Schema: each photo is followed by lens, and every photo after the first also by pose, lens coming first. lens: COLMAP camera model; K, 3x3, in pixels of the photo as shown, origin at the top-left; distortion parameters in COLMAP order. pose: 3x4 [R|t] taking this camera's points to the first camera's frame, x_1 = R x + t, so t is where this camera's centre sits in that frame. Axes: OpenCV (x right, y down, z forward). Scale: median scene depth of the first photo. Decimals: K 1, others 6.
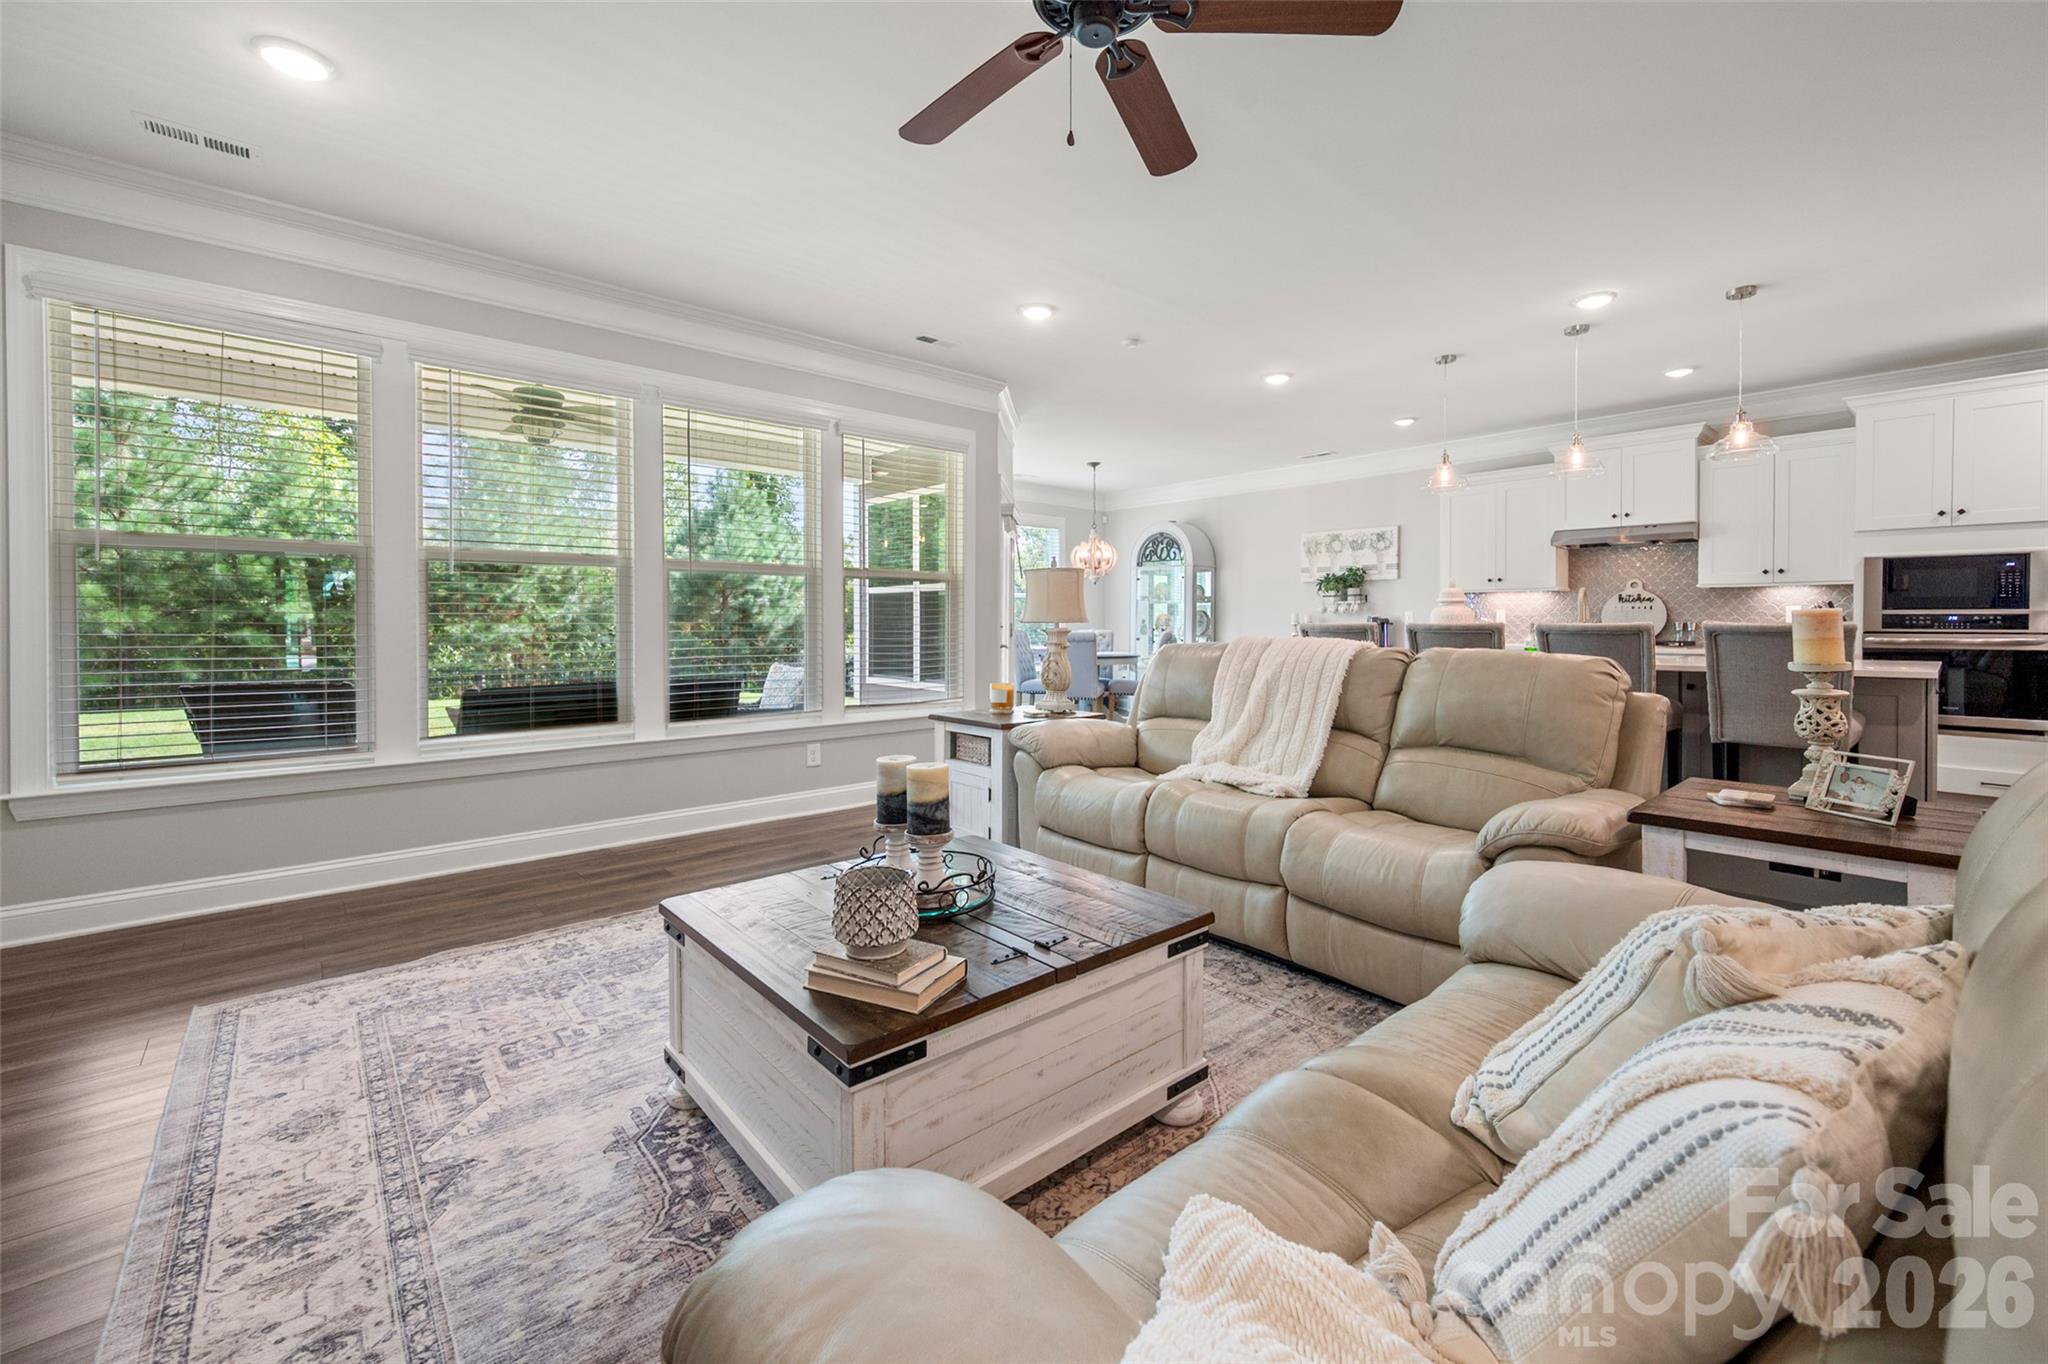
lens RADIAL K [[840.4, 0, 1048.2], [0, 840.4, 632.9], [0, 0, 1]] dist [-0.000604, 0.000021]
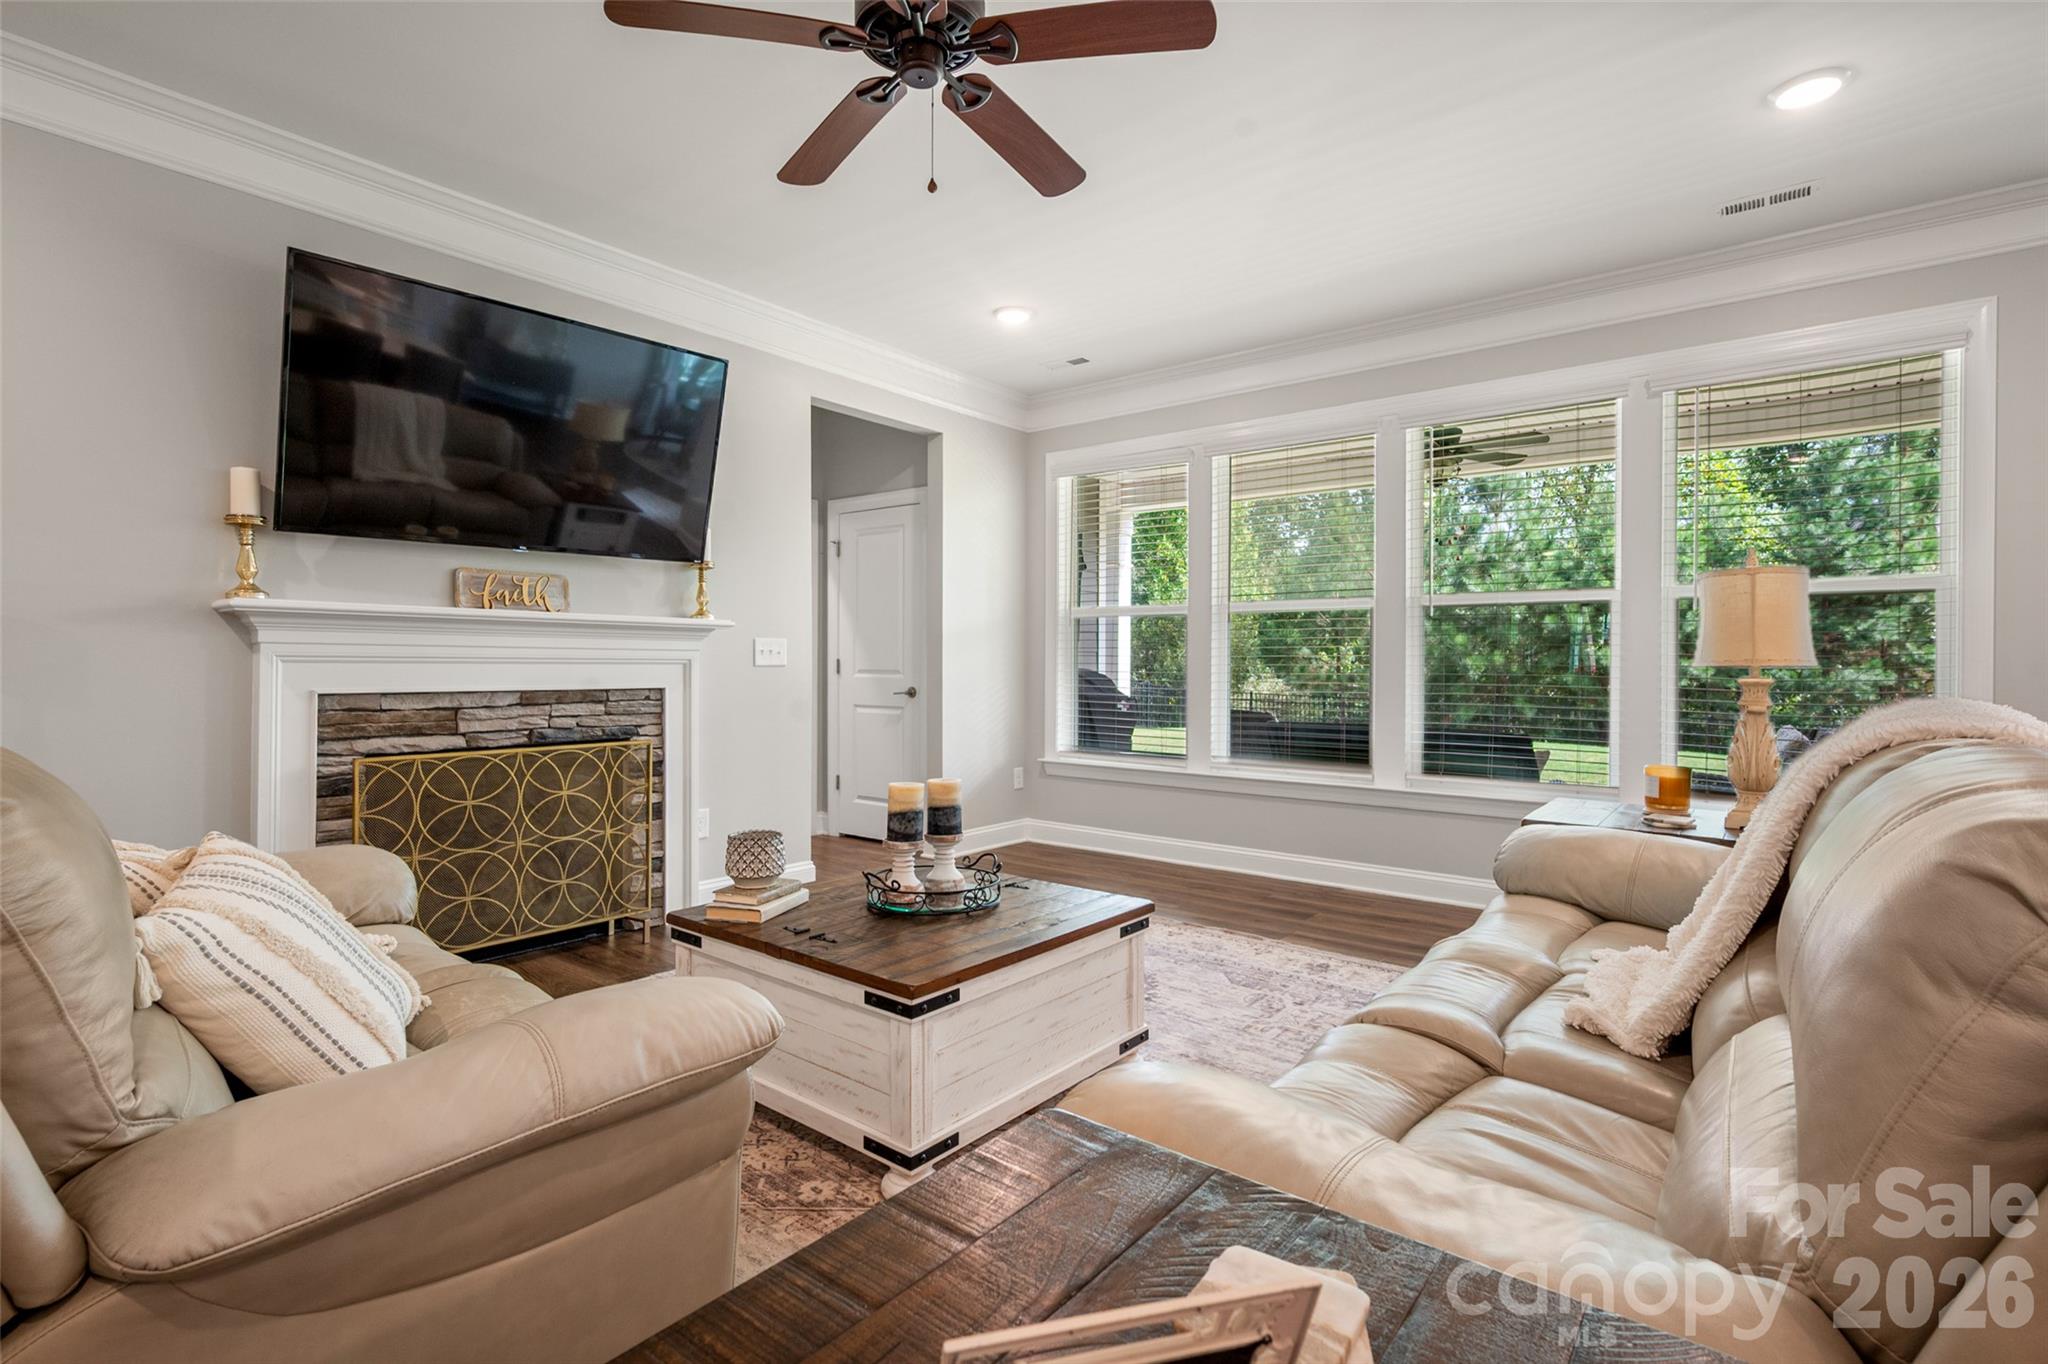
lens RADIAL K [[965.0, 0, 1022.9], [0, 965.0, 670.7], [0, 0, 1]] dist [-0.001201, -0.000098]
pose [[0.159315, 0.005461, -0.987213, 0.373162], [-0.014164, 0.999894, 0.003246, -0.001421], [0.987126, 0.013466, 0.159376, 0.292124]]
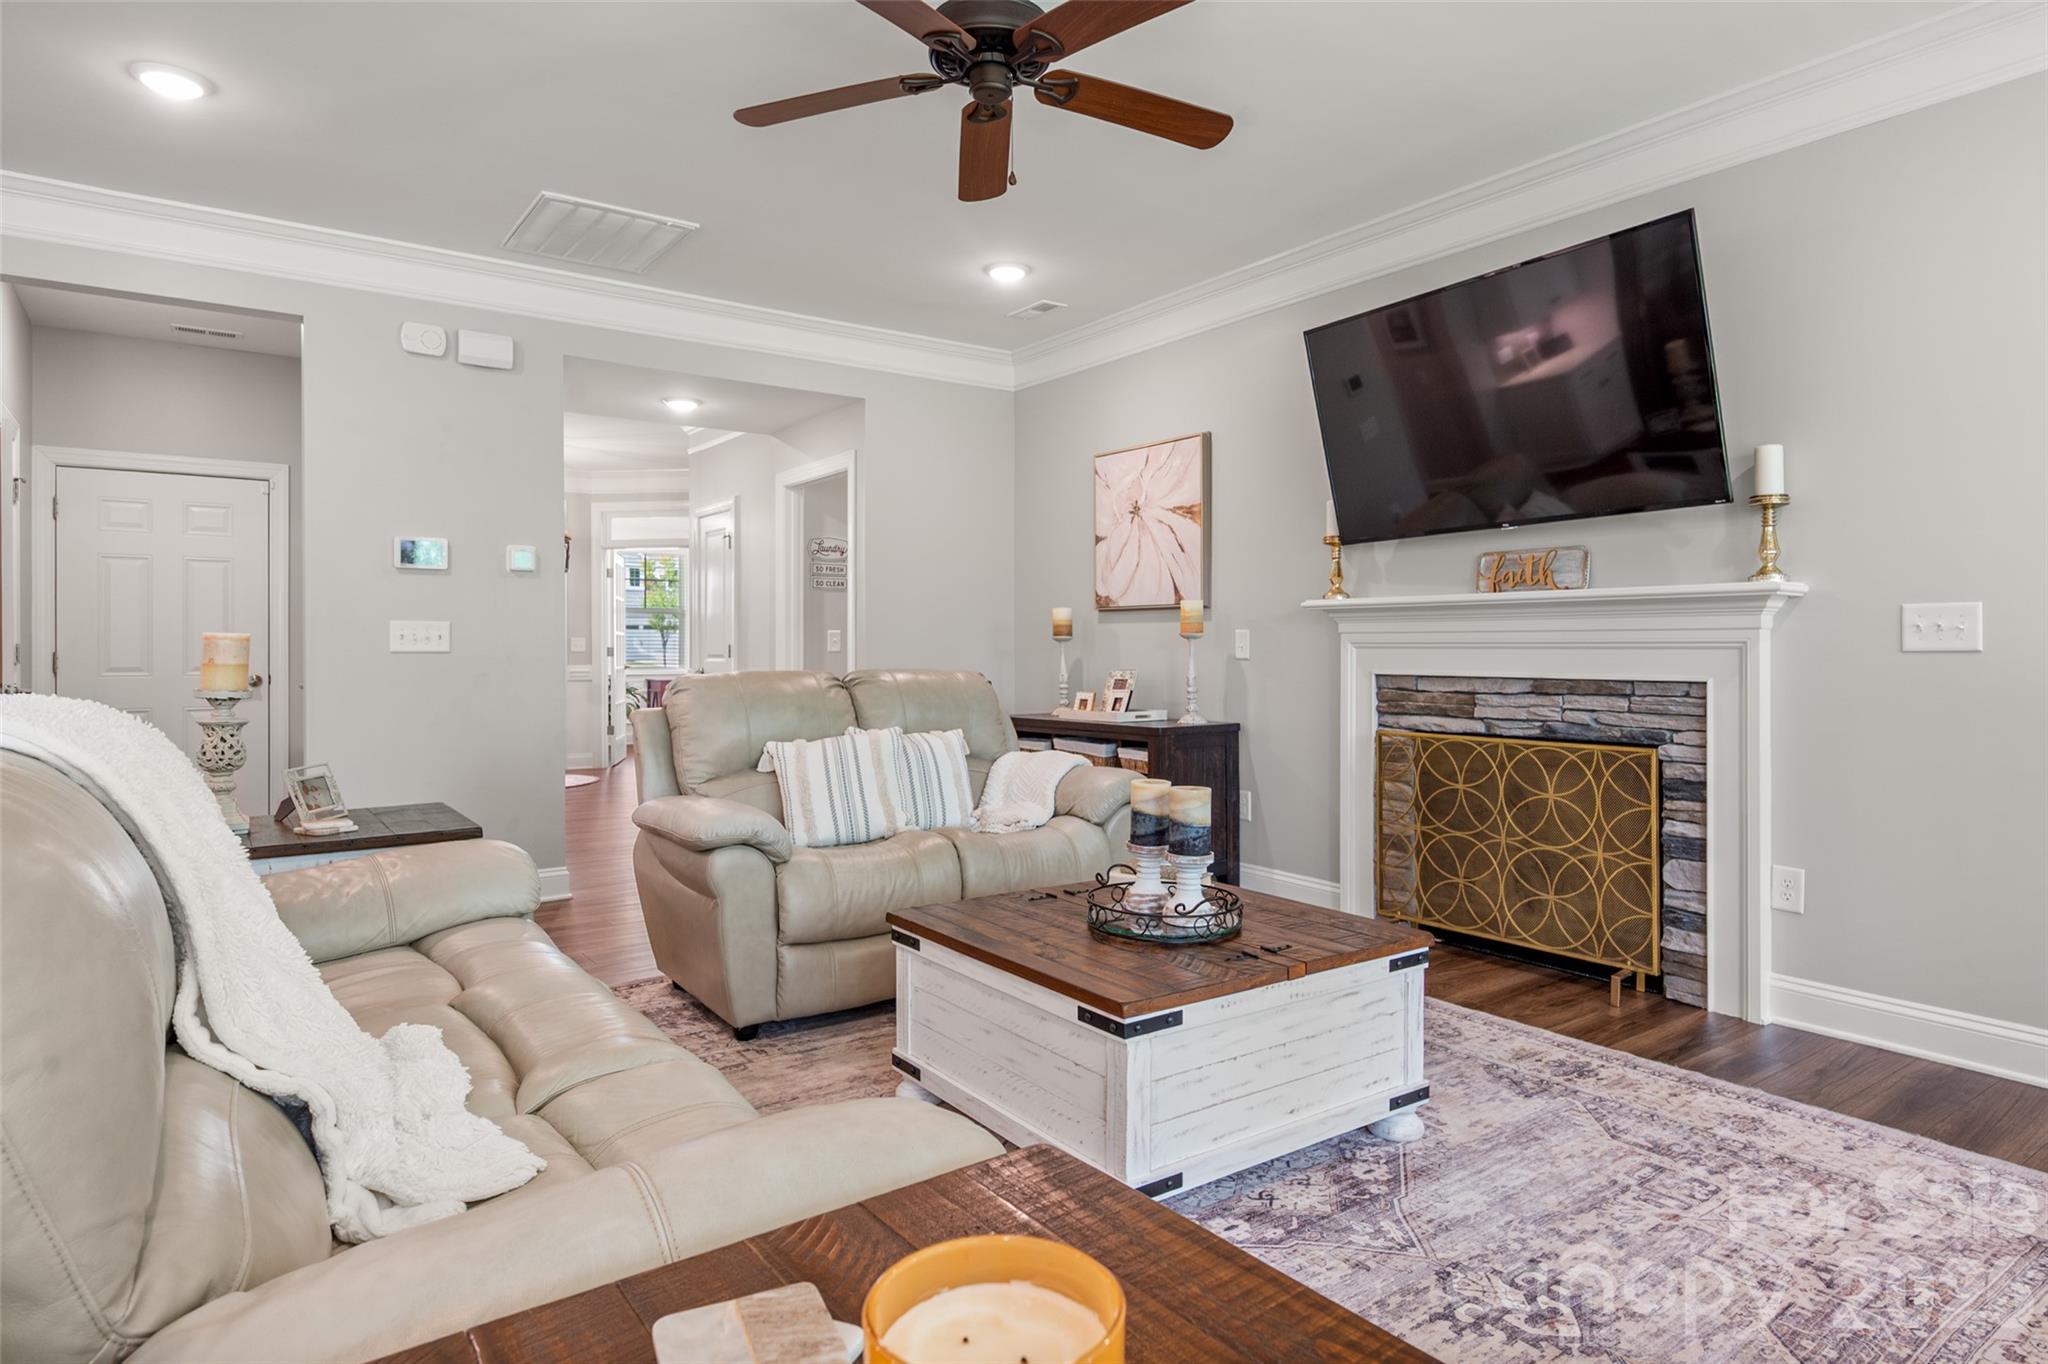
lens RADIAL K [[1161.5, 0, 1035.8], [0, 1161.5, 645.7], [0, 0, 1]] dist [-0.001256, 0.000100]
pose [[-0.994329, 0.001959, 0.106333, -0.047974], [0.003097, 0.999940, 0.010537, -0.008808], [-0.106306, 0.010807, -0.994275, 0.761057]]
